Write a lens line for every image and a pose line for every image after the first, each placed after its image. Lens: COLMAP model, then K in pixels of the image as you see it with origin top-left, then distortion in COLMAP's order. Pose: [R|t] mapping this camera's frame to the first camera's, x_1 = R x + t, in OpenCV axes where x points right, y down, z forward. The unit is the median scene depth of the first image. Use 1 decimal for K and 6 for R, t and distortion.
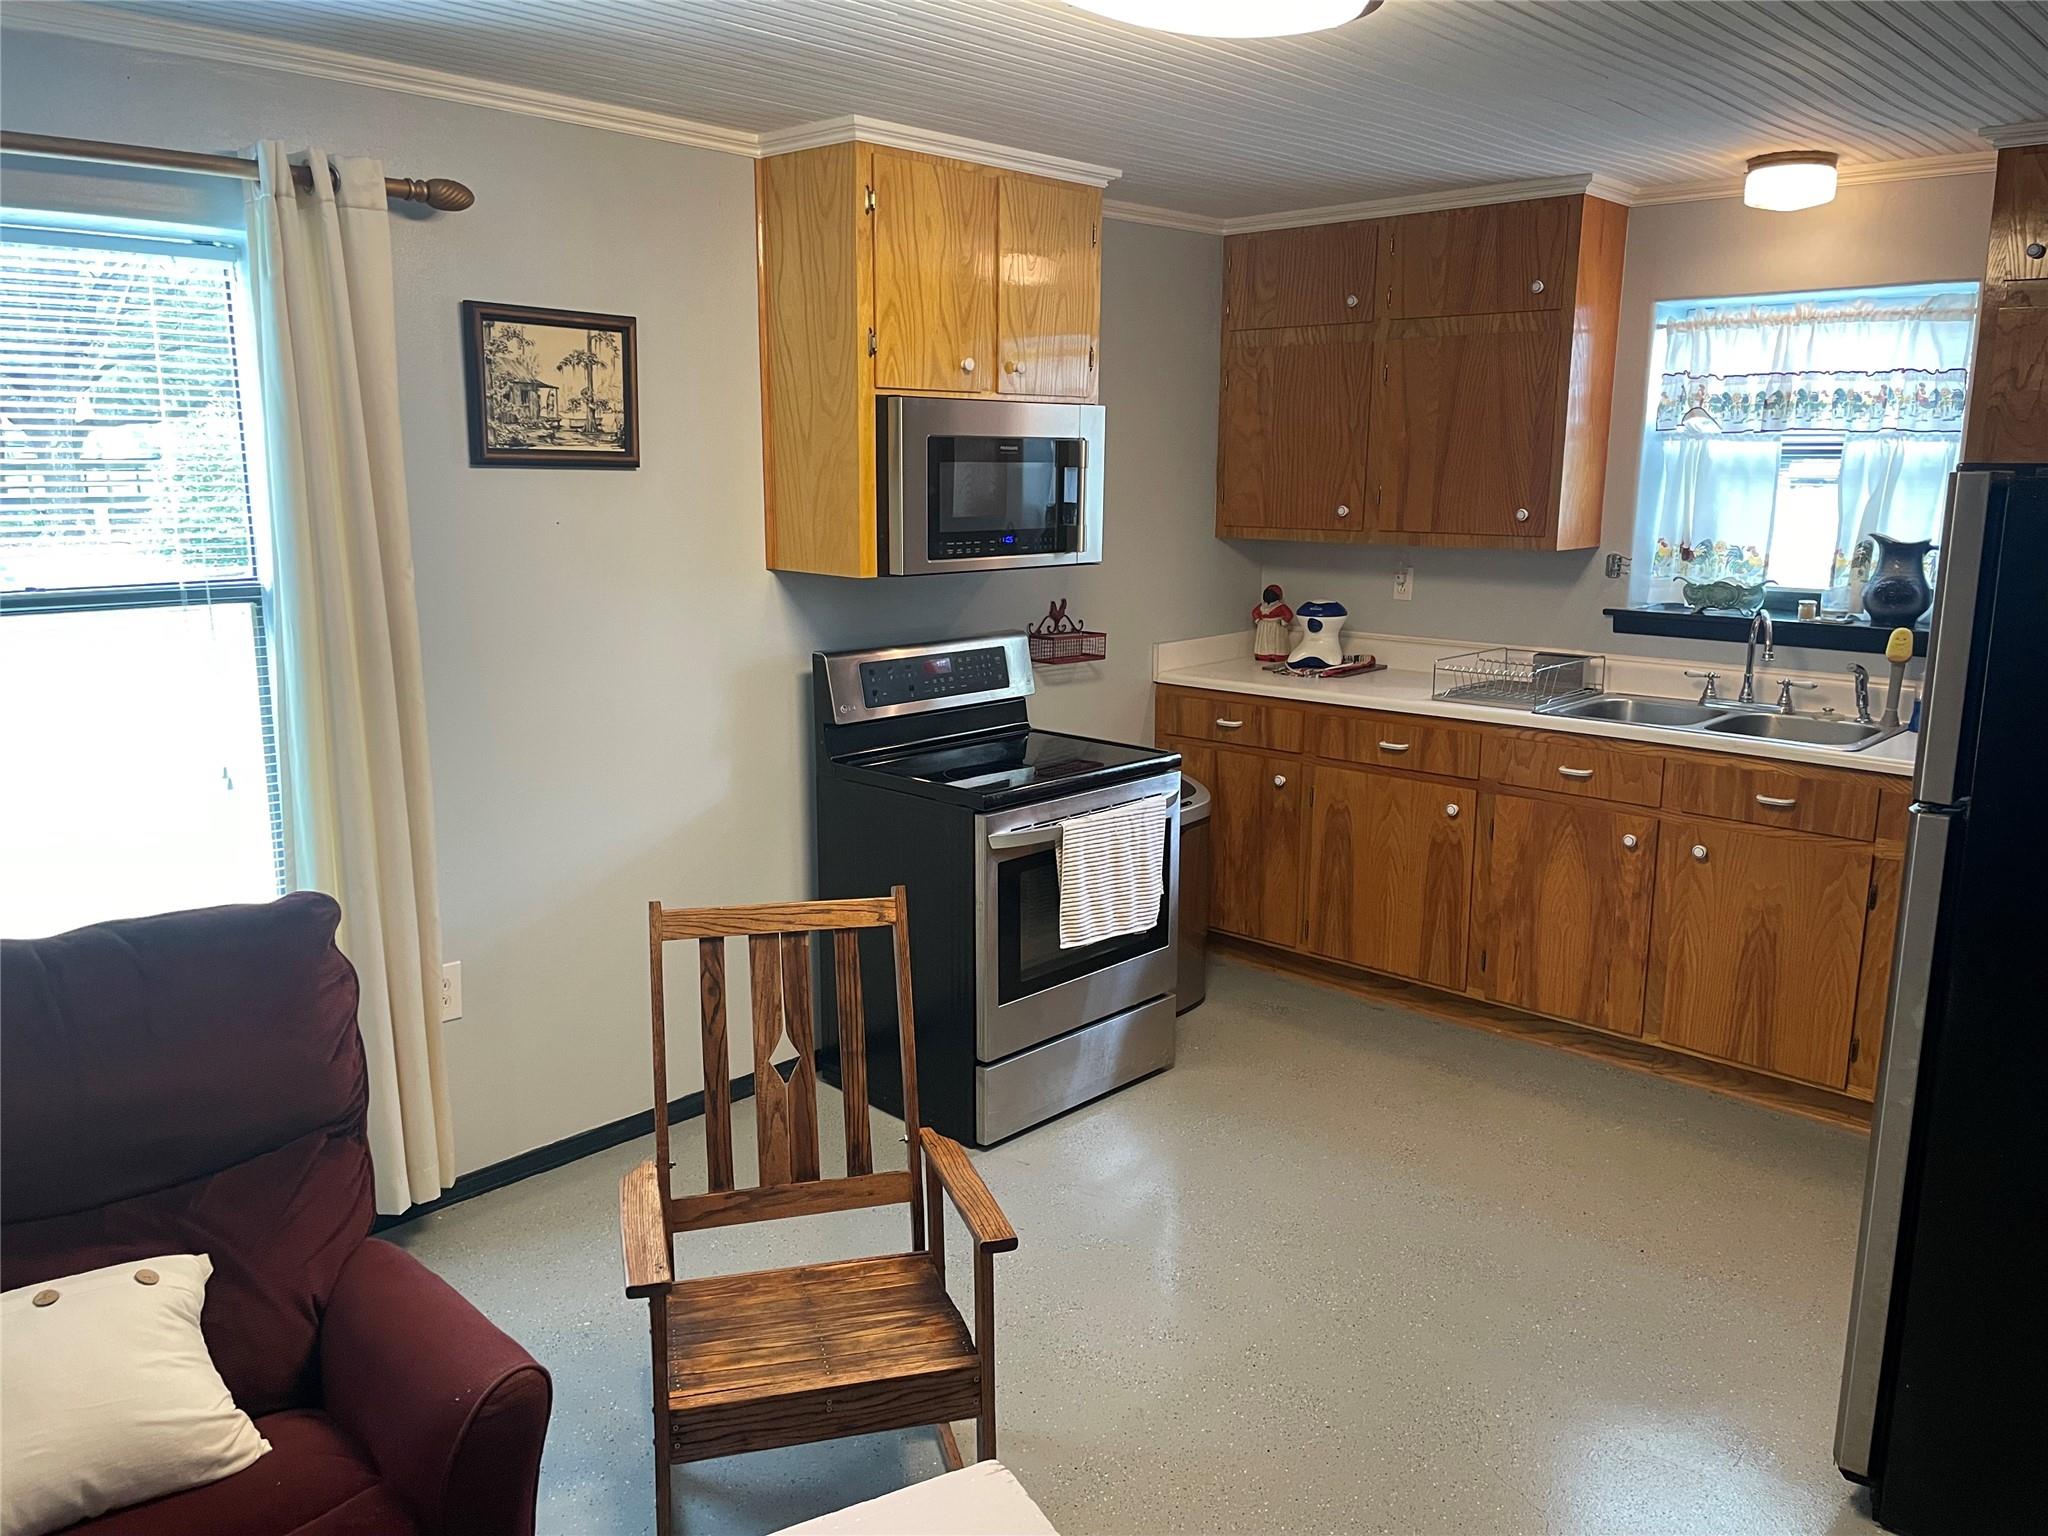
lens RADIAL K [[1559.9, 0, 1023.4], [0, 1559.9, 755.1], [0, 0, 1]] dist [0.104352, -0.144831]
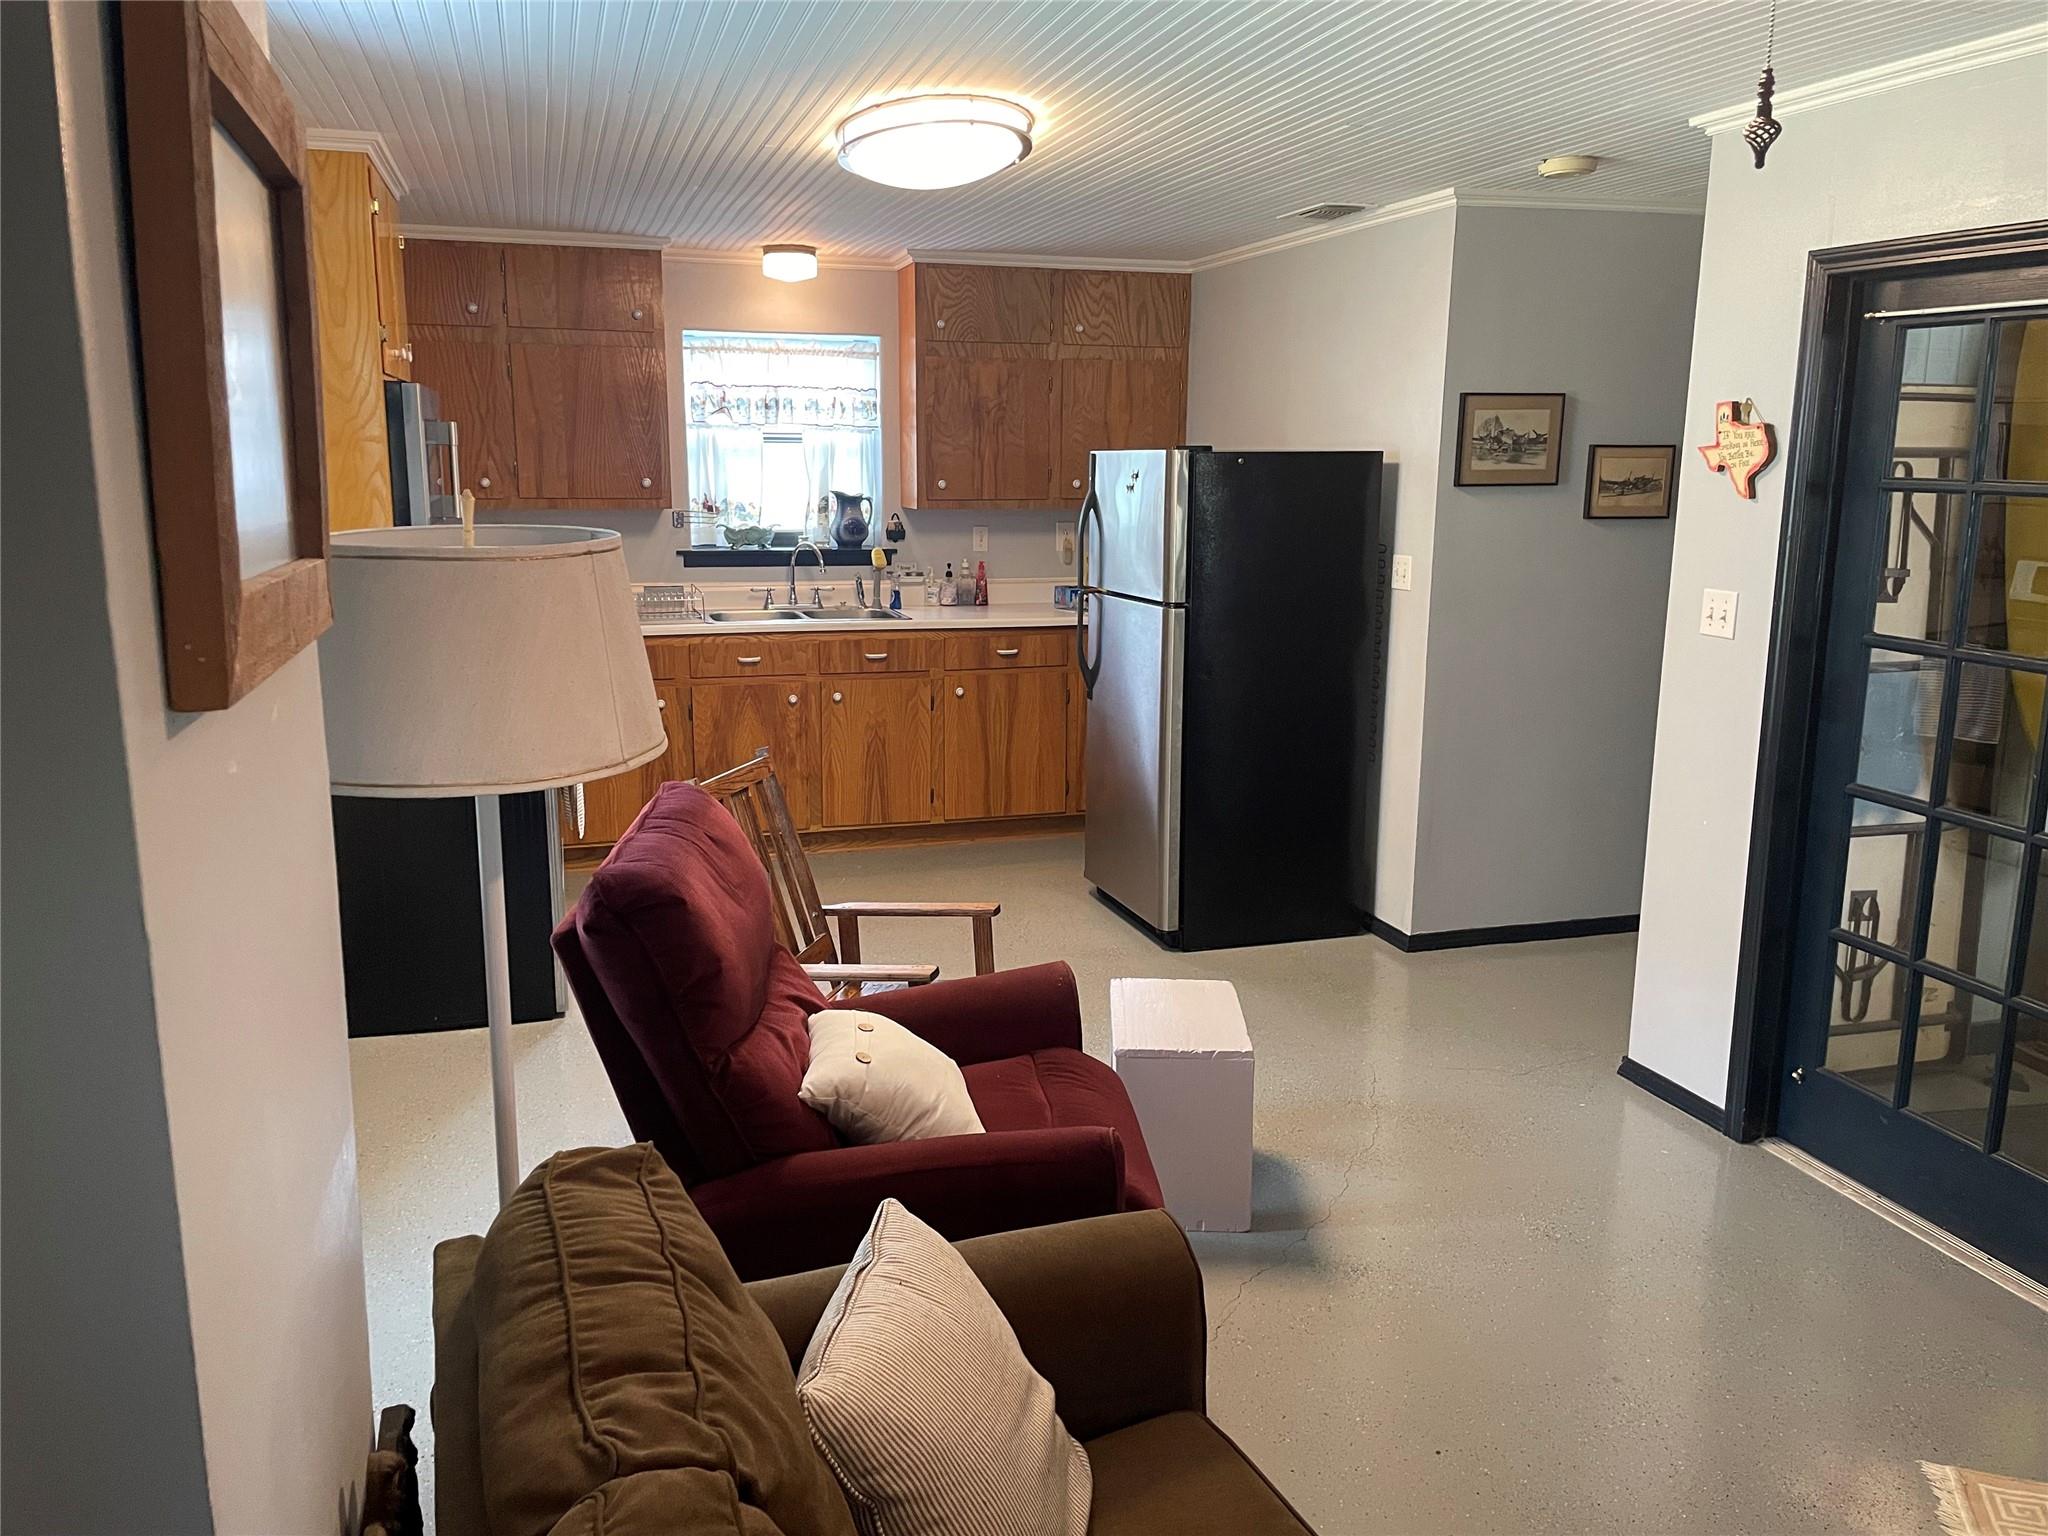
lens RADIAL K [[1559.9, 0, 1023.4], [0, 1559.9, 755.1], [0, 0, 1]] dist [0.104352, -0.144831]
pose [[0.504599, -0.169258, 0.846600, -0.734570], [0.161379, 0.981803, 0.100102, -0.006385], [-0.848137, 0.086112, 0.522731, 0.044189]]
